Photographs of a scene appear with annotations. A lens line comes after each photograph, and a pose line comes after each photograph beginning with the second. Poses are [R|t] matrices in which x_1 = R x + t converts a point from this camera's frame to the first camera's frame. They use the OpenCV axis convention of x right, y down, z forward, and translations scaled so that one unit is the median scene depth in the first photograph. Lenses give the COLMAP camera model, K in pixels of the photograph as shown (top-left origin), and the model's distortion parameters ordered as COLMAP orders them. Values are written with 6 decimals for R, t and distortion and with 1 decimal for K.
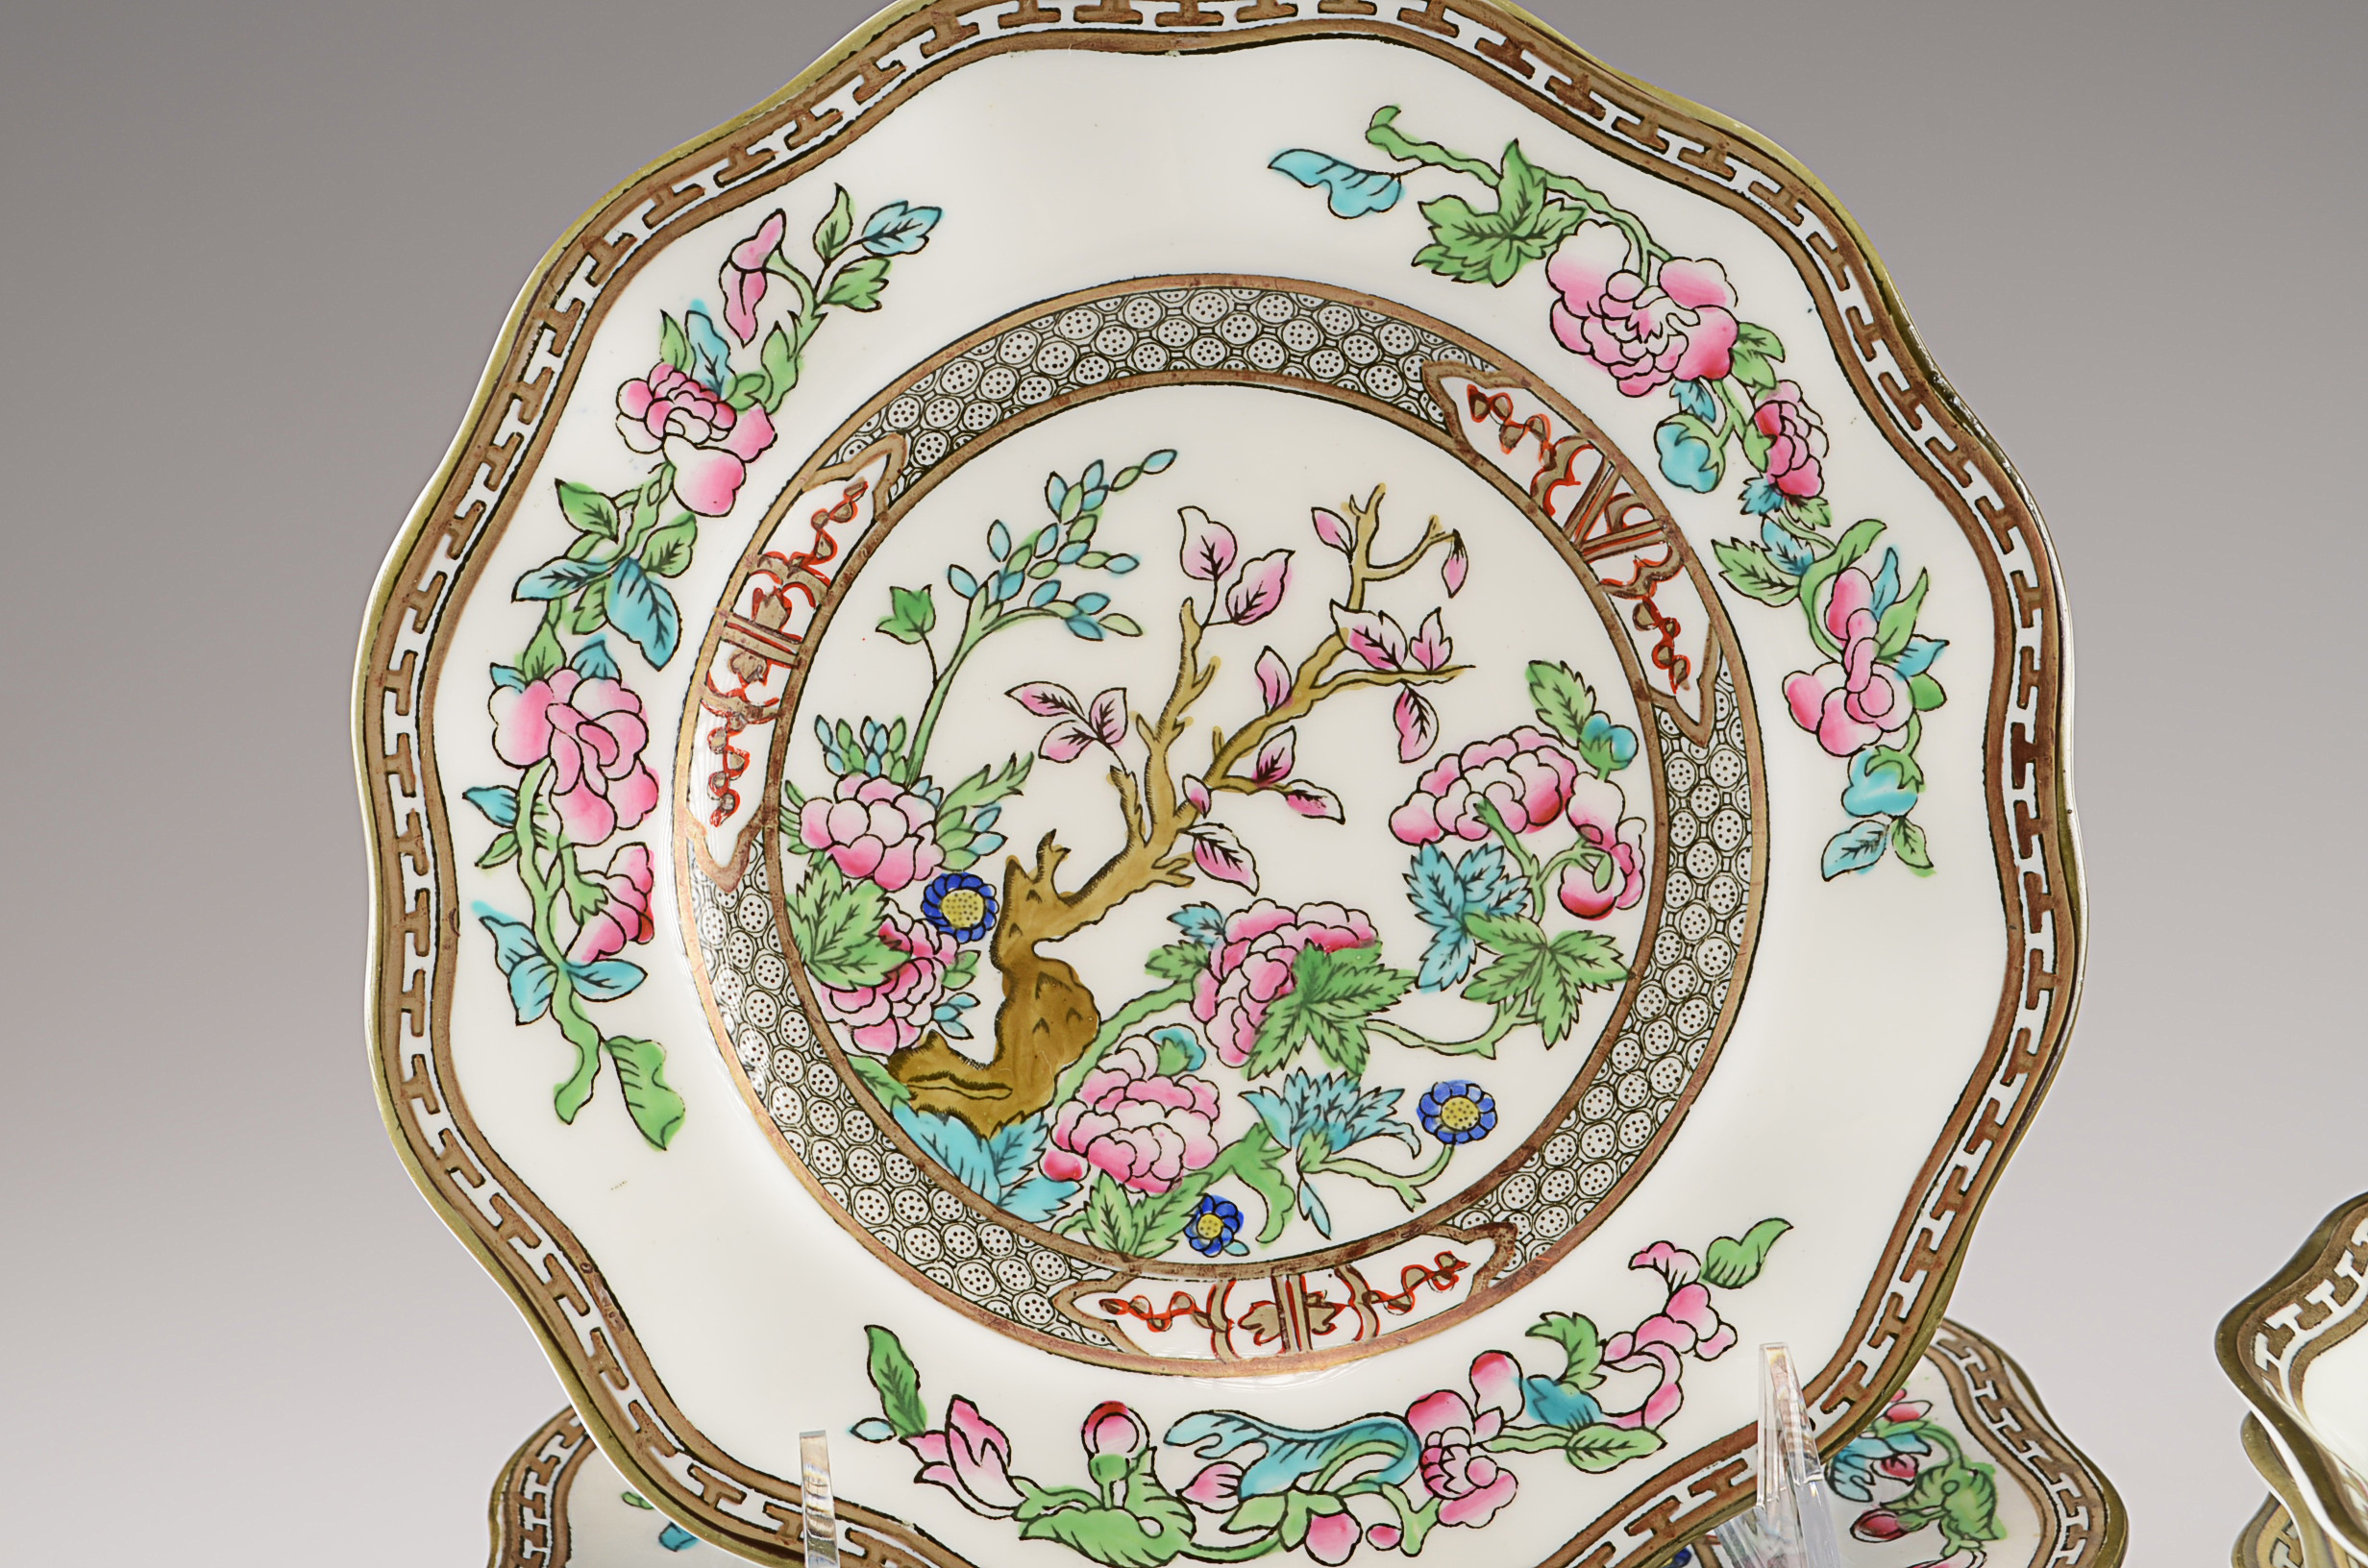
lens RADIAL K [[3866.4, 0, 1190.8], [0, 3866.4, 785.3], [0, 0, 1]] dist [-0.015462, 0.000000]
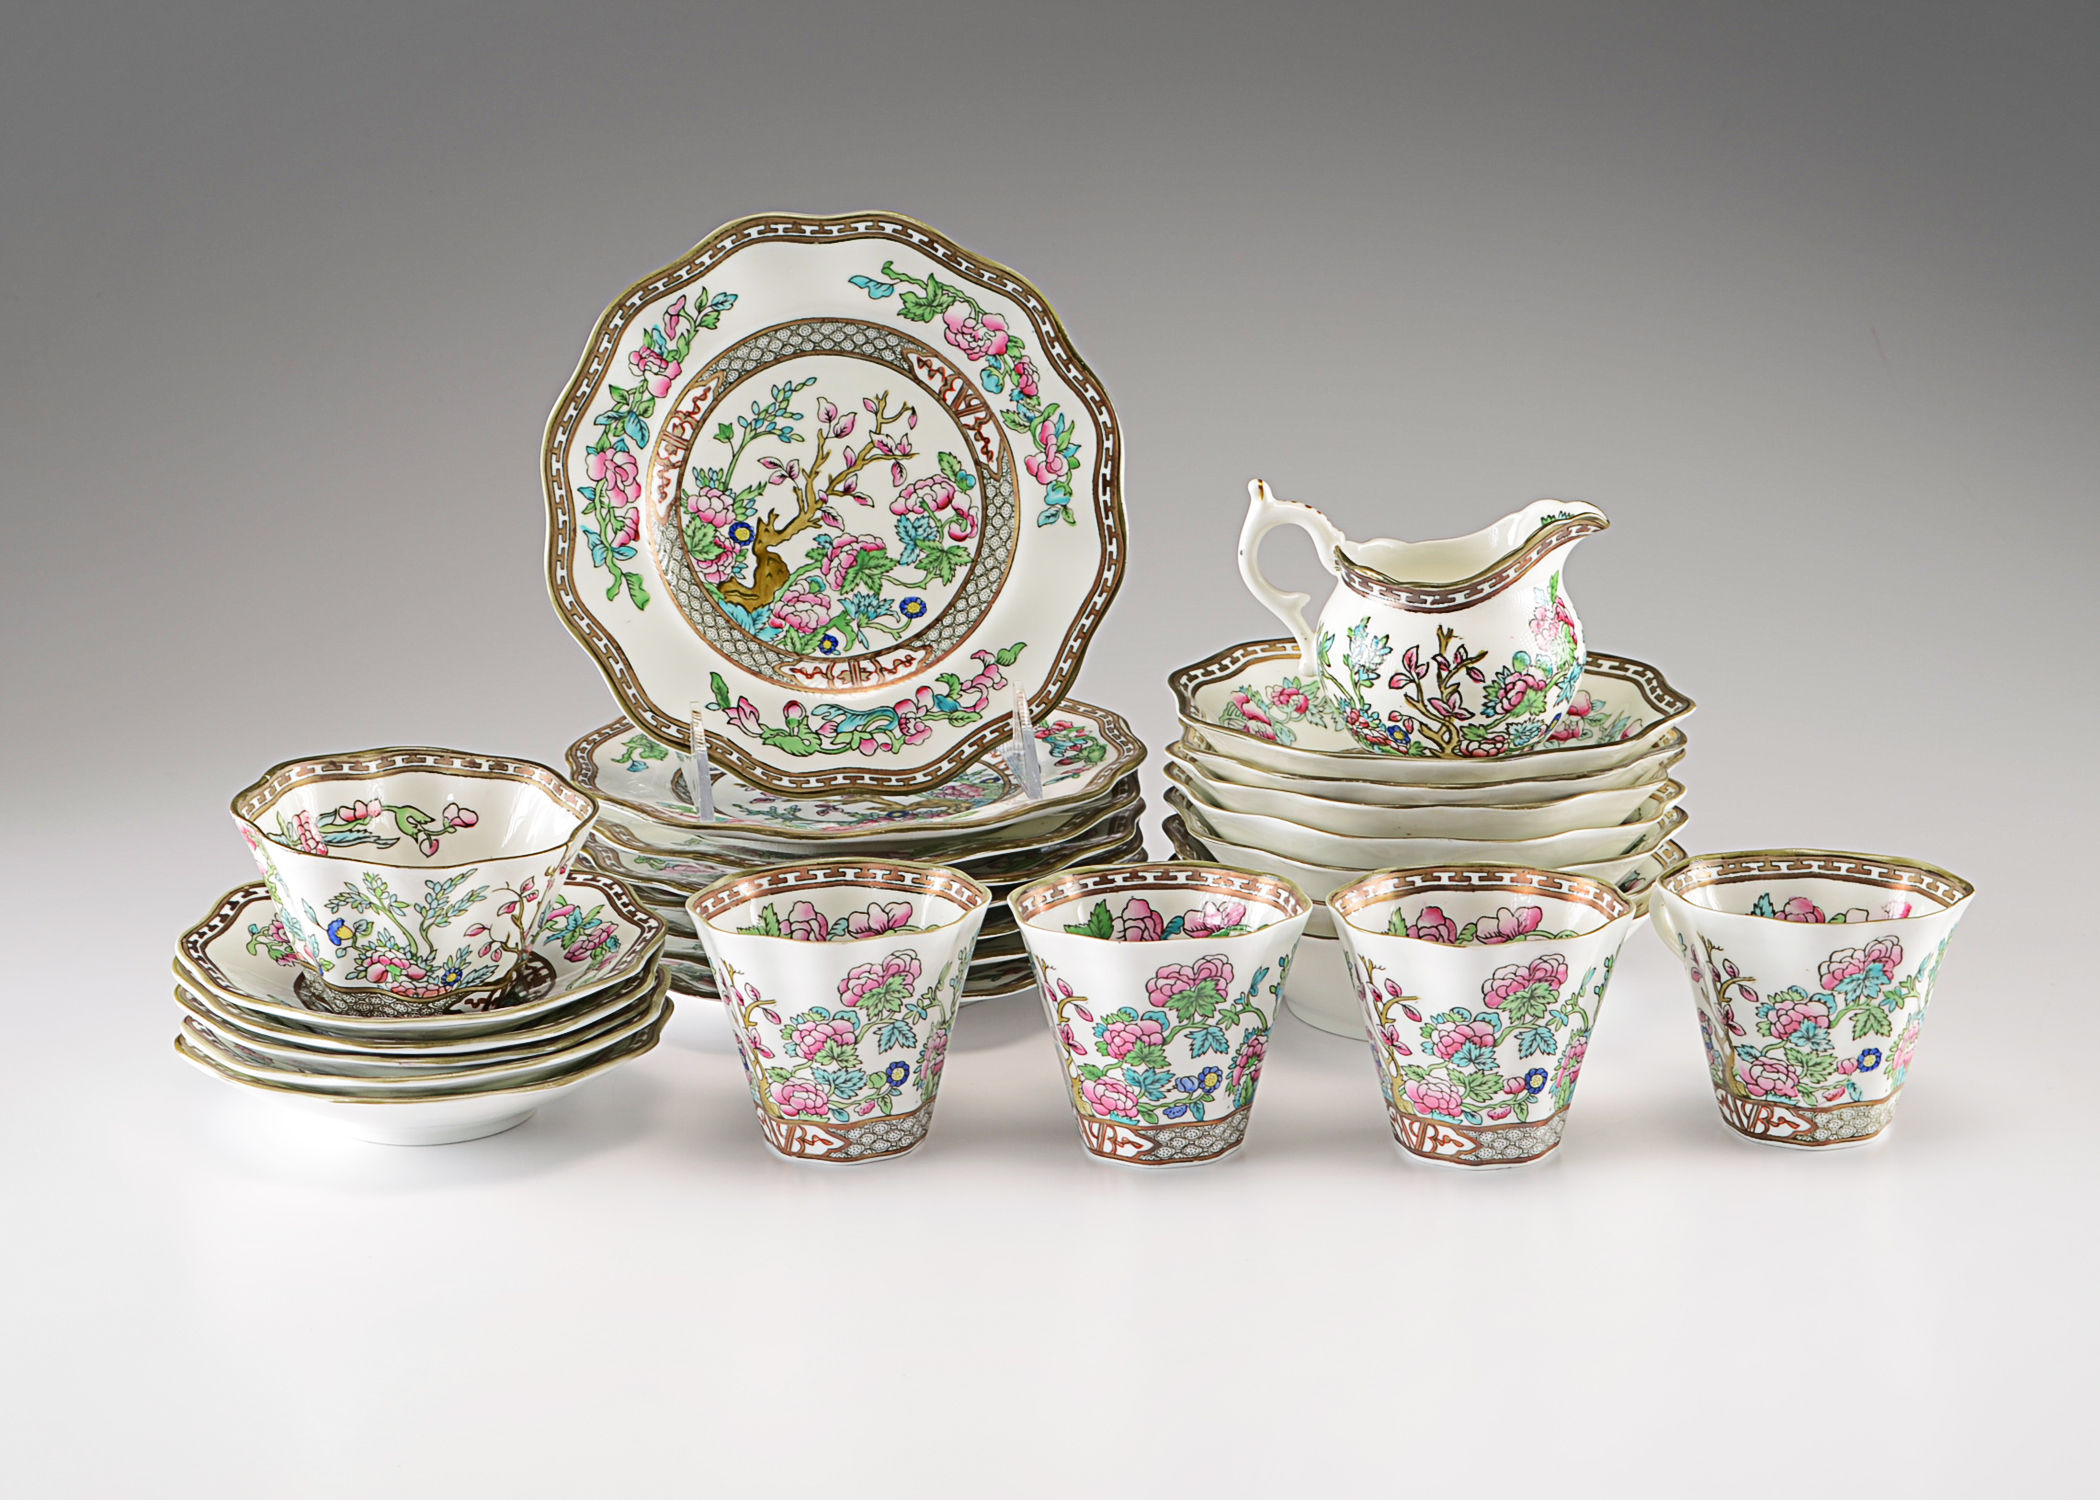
lens RADIAL K [[4308.3, 0, 1044.9], [0, 4308.3, 747.2], [0, 0, 1]] dist [0.041064, 0.000000]
pose [[0.998498, 0.003995, 0.054651, -0.008416], [-0.002995, 0.999827, -0.018375, 0.252594], [-0.054714, 0.018184, 0.998336, -2.262207]]
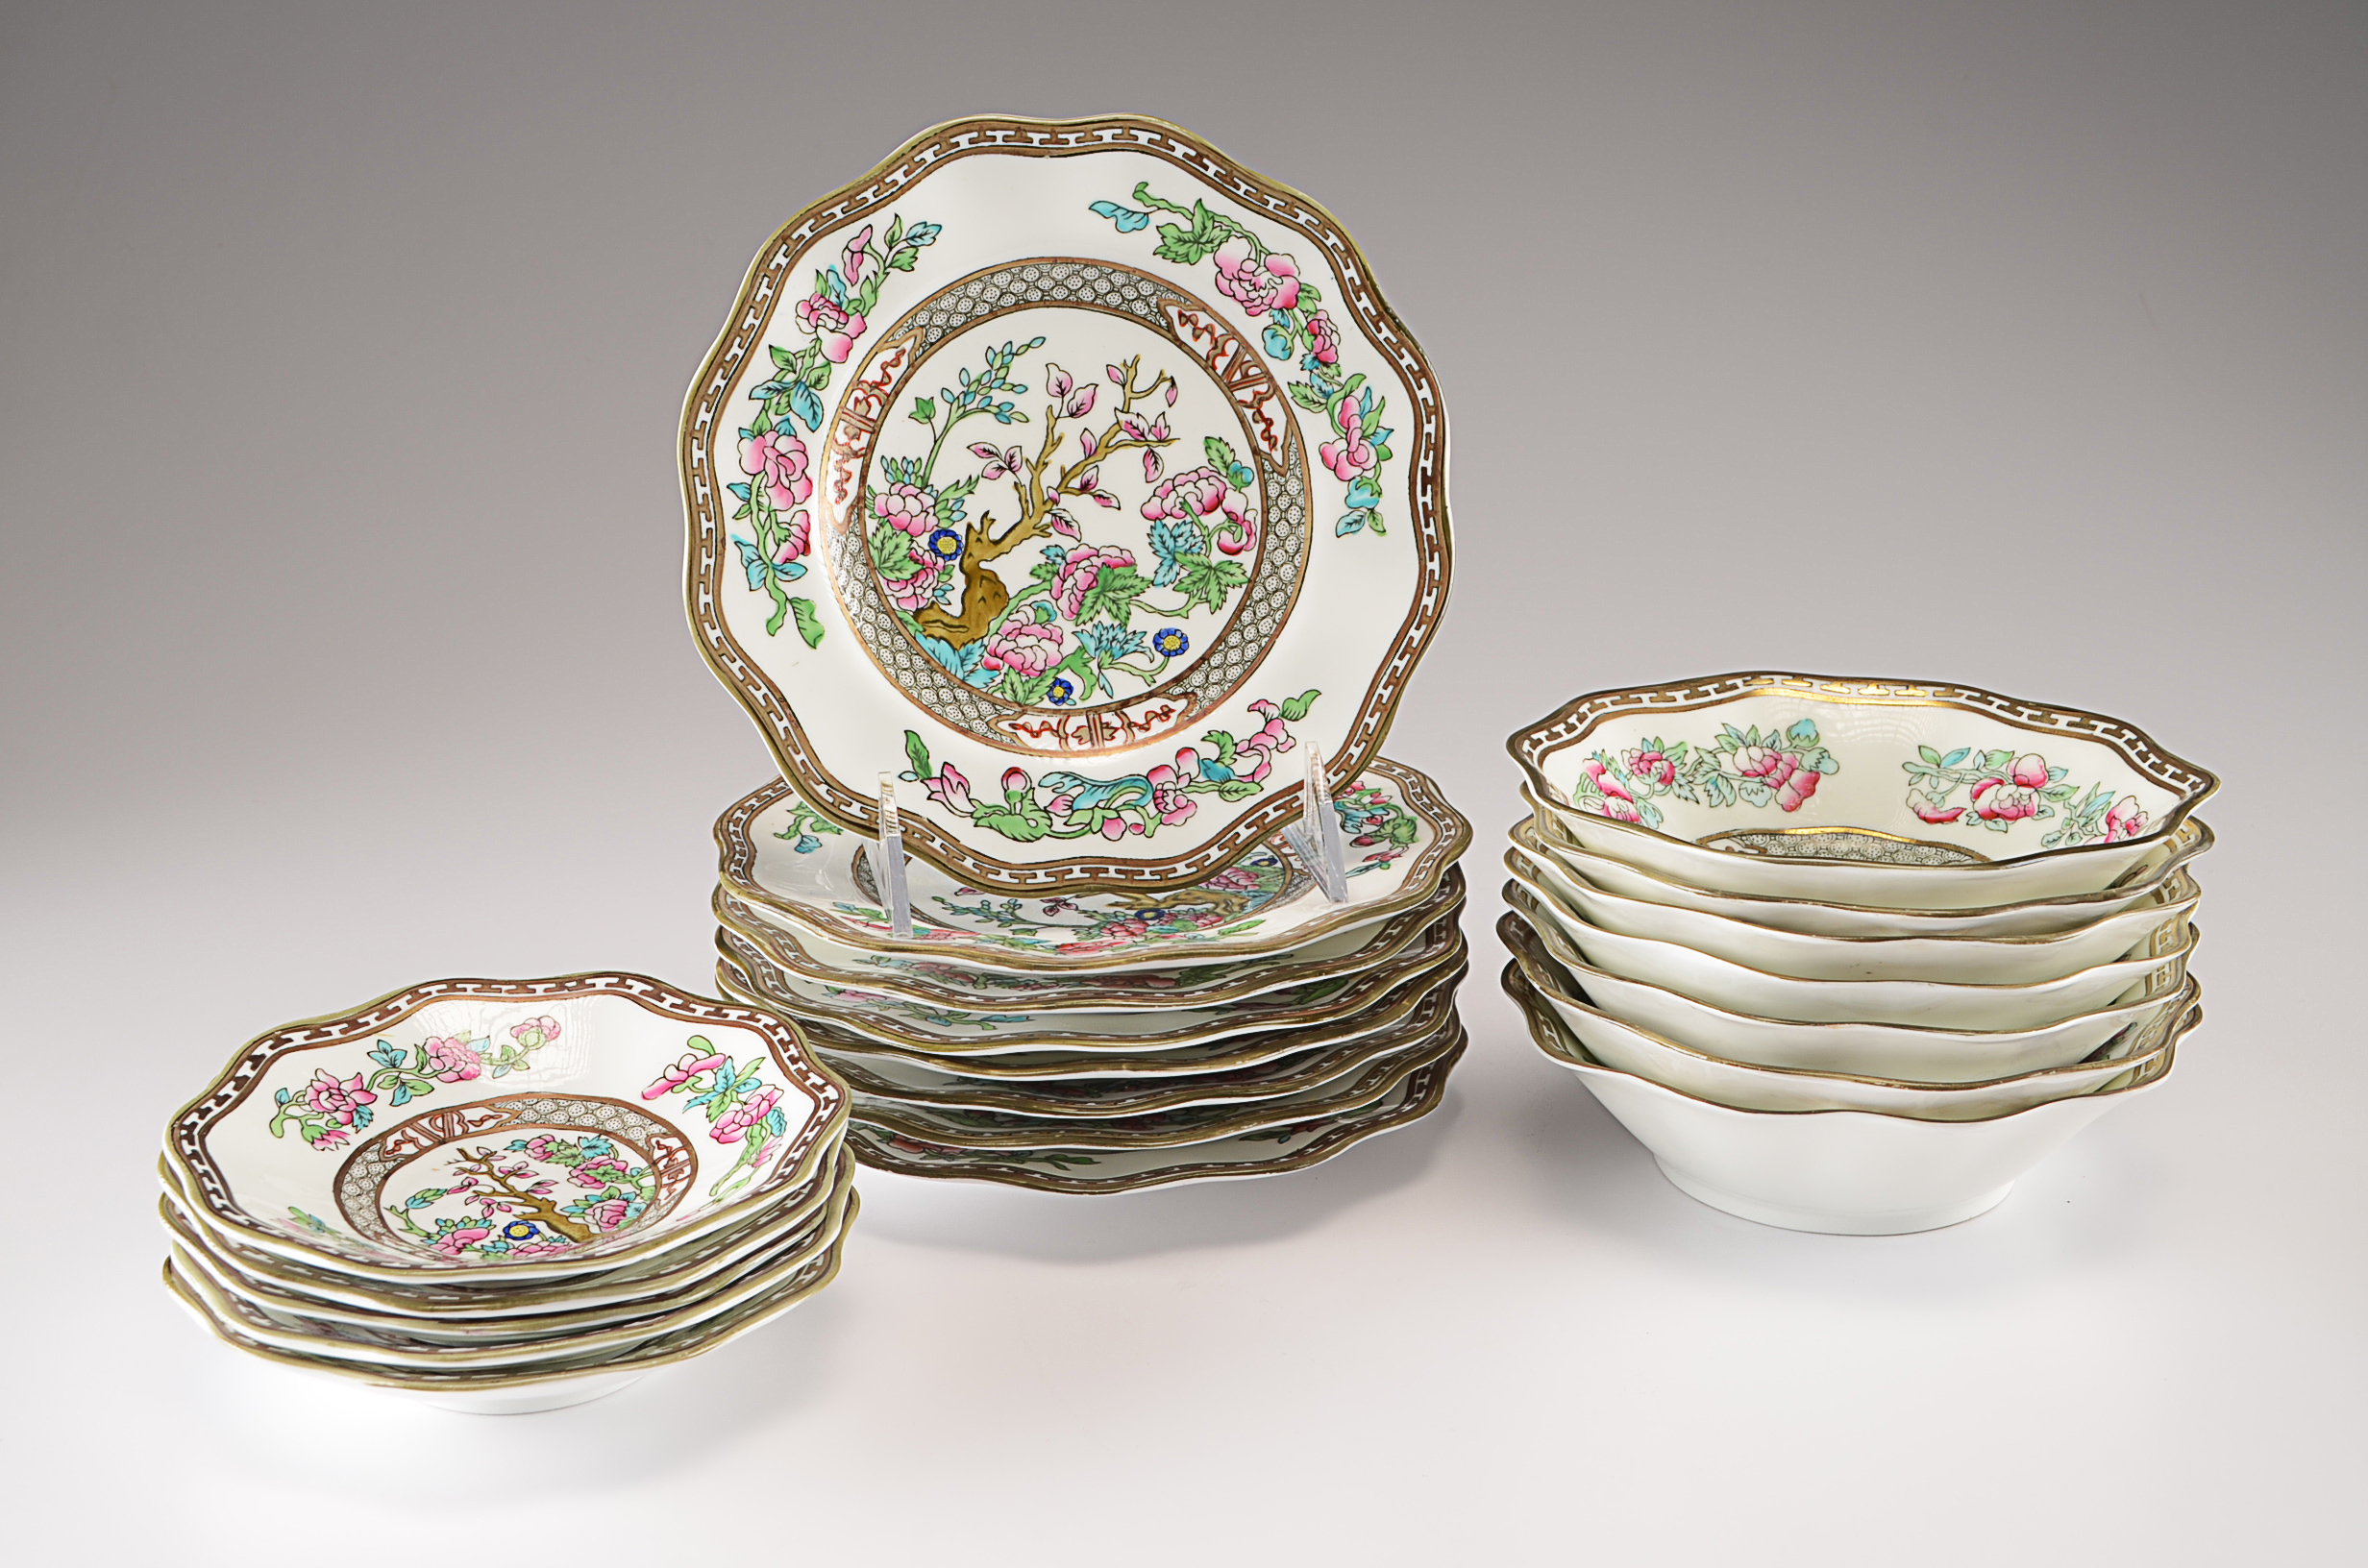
lens RADIAL K [[3309.1, 0, 1206.5], [0, 3309.1, 836.4], [0, 0, 1]] dist [-0.038139, 0.000000]
pose [[0.996537, 0.003656, 0.083075, -0.067886], [-0.007400, 0.998969, 0.044801, 0.112363], [-0.082825, -0.045261, 0.995536, -0.894888]]
